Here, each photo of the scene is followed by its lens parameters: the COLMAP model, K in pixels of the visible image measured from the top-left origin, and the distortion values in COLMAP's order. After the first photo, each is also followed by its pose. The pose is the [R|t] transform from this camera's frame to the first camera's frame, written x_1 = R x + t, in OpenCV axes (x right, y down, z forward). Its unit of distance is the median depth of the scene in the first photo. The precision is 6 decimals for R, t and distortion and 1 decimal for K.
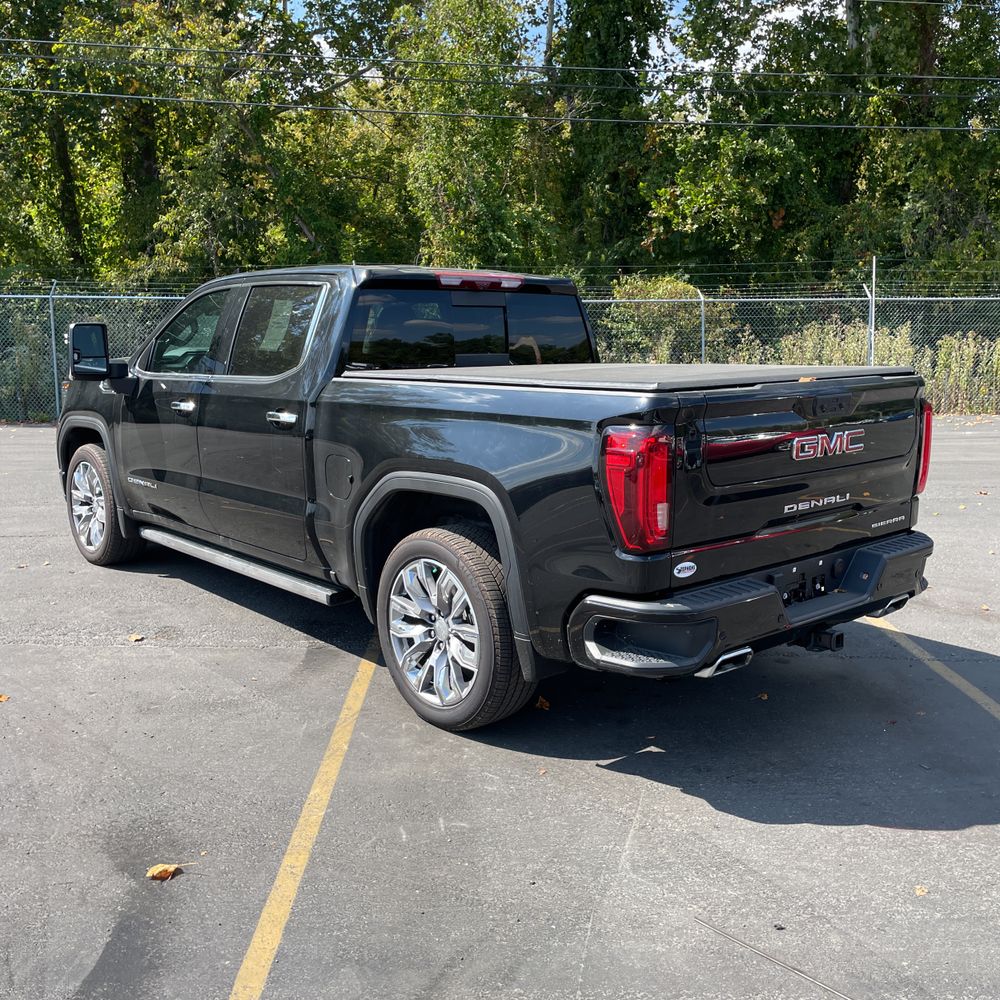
lens RADIAL K [[1014.2, 0, 500.0], [0, 1014.2, 500.0], [0, 0, 1]] dist [0.101528, -0.151142]
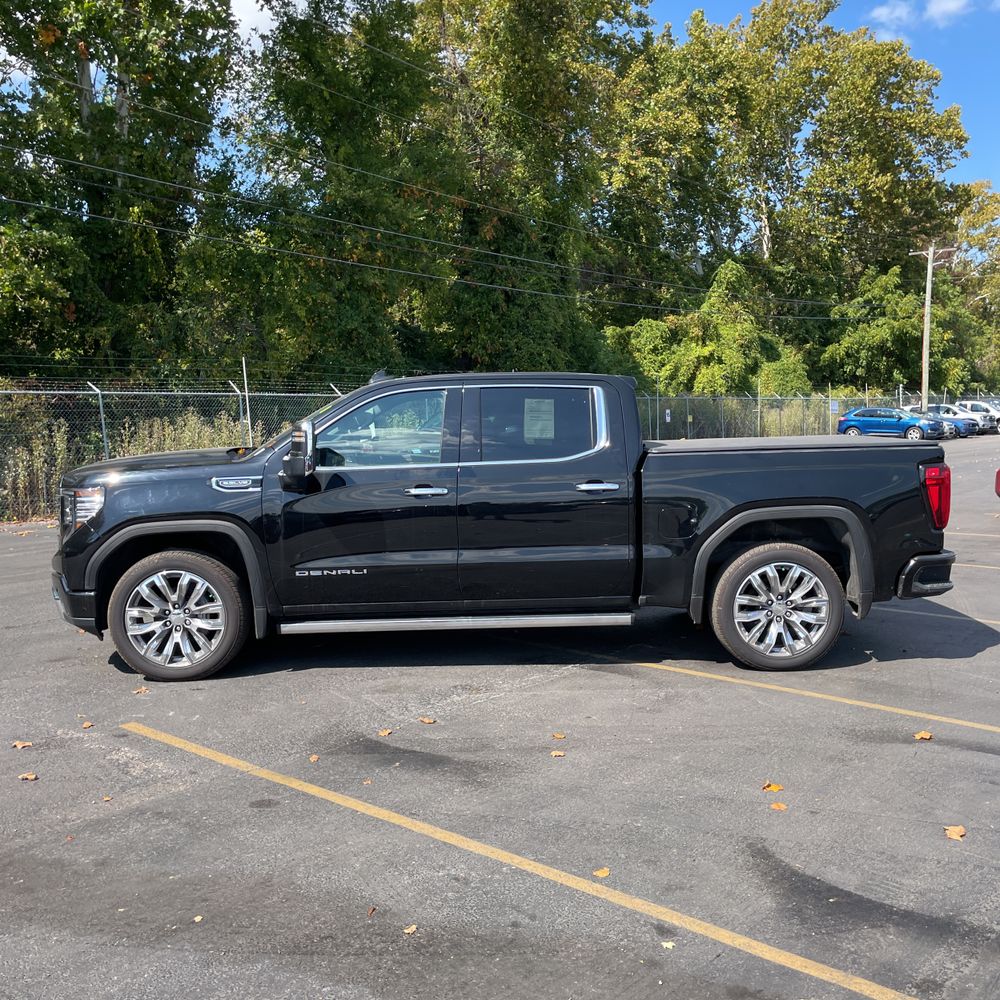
lens RADIAL K [[1010.8, 0, 523.1], [0, 1010.8, 504.2], [0, 0, 1]] dist [0.110679, -0.177281]
pose [[0.633716, -0.078346, 0.769588, -1.268171], [0.141908, 0.989749, -0.016096, -0.051474], [-0.760438, 0.119411, 0.638338, 0.239909]]
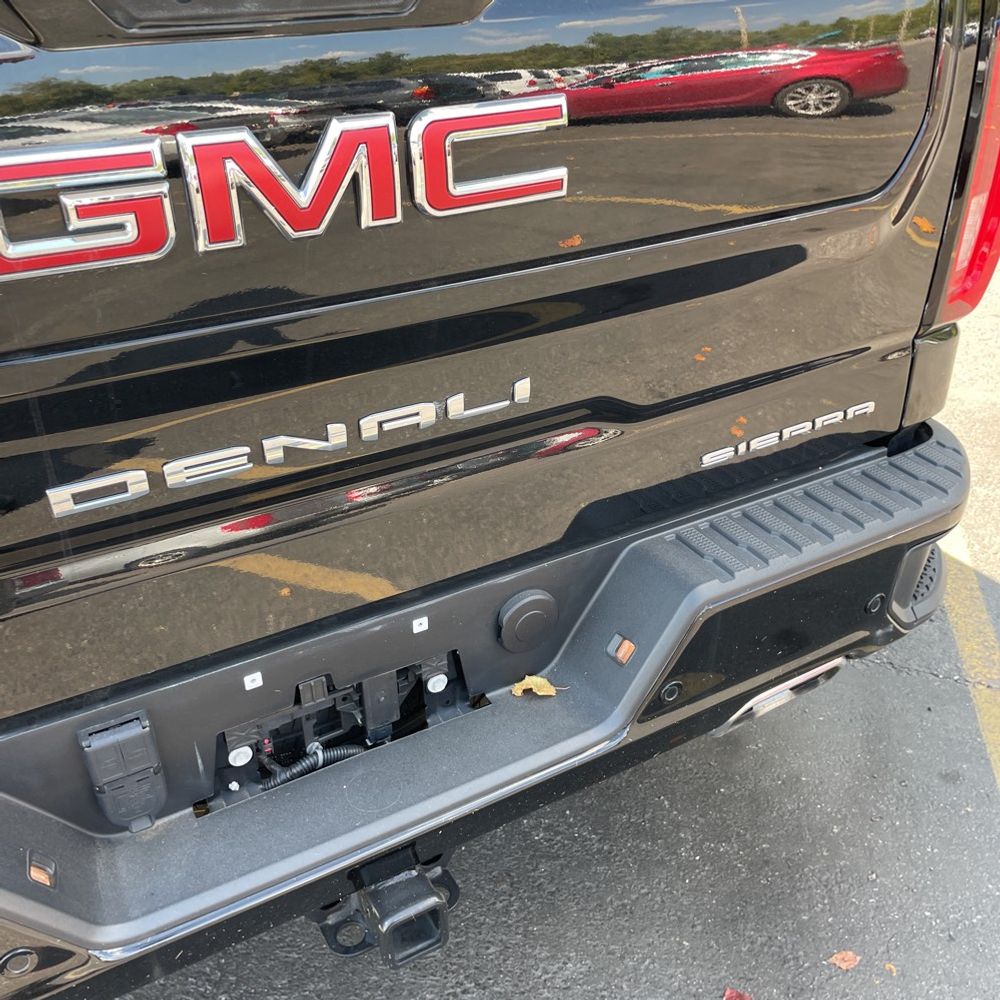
lens RADIAL K [[1013.0, 0, 509.8], [0, 1013.0, 501.7], [0, 0, 1]] dist [0.096087, -0.138028]
pose [[0.977385, 0.075824, -0.197407, 0.313779], [-0.007331, 0.945095, 0.326715, -0.046764], [0.211341, -0.317879, 0.924277, 0.620617]]
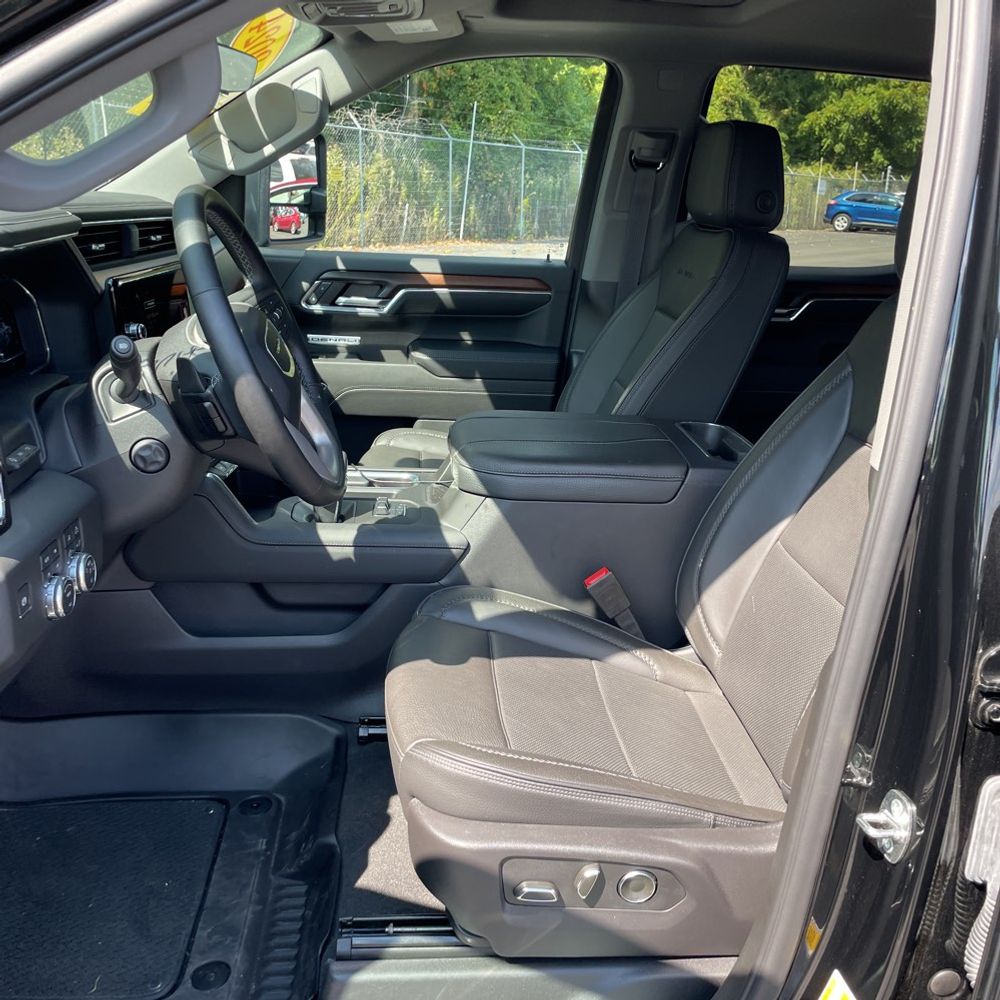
lens RADIAL K [[1009.8, 0, 522.1], [0, 1009.8, 519.3], [0, 0, 1]] dist [0.098617, -0.133548]
pose [[0.577293, -0.228330, 0.783963, -0.522716], [0.072065, 0.970608, 0.229623, -0.168556], [-0.813351, -0.076064, 0.576780, 1.067031]]
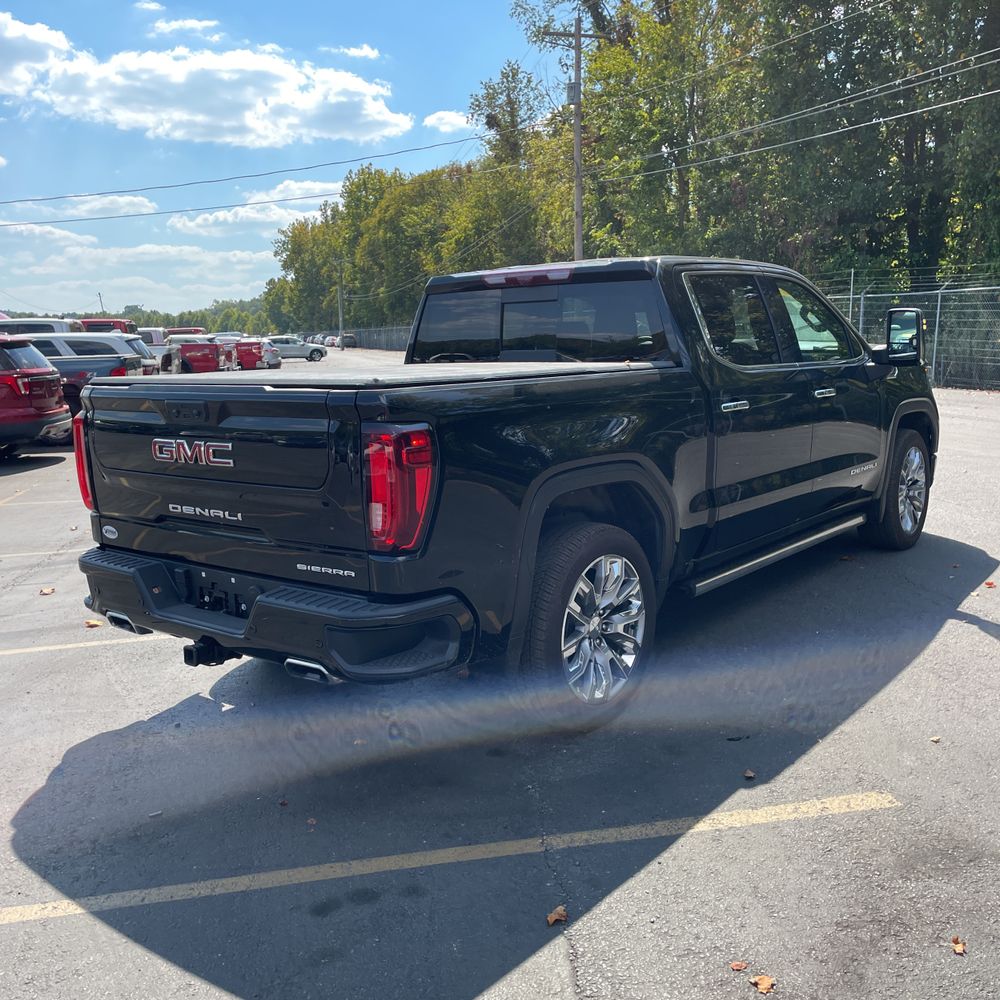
lens RADIAL K [[1014.2, 0, 500.0], [0, 1014.2, 500.0], [0, 0, 1]] dist [0.101528, -0.151142]
pose [[0.175355, 0.151498, -0.972779, 1.019685], [-0.130466, 0.982950, 0.129564, -0.133660], [0.975822, 0.104195, 0.192131, 0.851753]]
